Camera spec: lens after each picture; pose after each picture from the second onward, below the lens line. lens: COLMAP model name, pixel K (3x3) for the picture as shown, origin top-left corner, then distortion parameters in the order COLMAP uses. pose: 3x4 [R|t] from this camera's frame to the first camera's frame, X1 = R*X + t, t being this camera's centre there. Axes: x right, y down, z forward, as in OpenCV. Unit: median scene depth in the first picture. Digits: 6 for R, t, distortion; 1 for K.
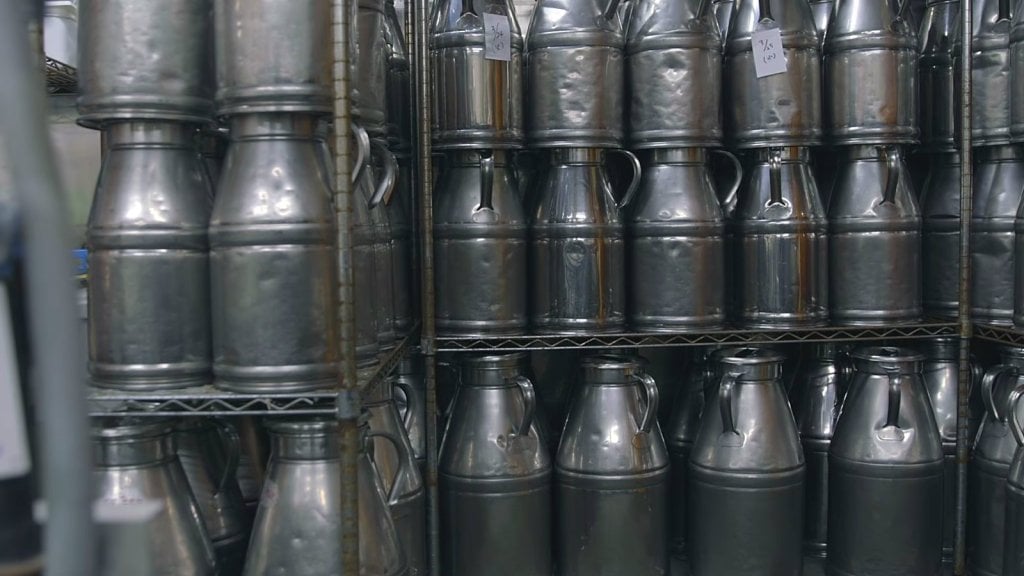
lens RADIAL K [[1082.4, 0, 512.0], [0, 1082.4, 288.0], [0, 0, 1]] dist [-0.121602, 0.153470]
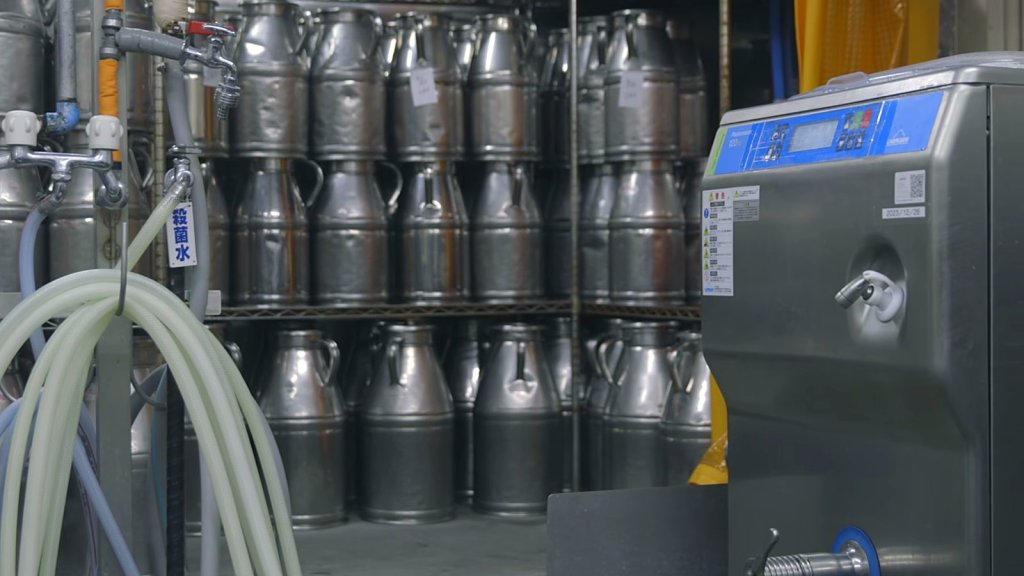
lens RADIAL K [[1655.3, 0, 512.0], [0, 1655.3, 288.0], [0, 0, 1]] dist [0.041361, 0.011623]
pose [[0.955921, 0.004396, 0.293592, -0.232640], [0.010040, 0.998814, -0.047645, 0.112004], [-0.293454, 0.048492, 0.954743, -0.884428]]
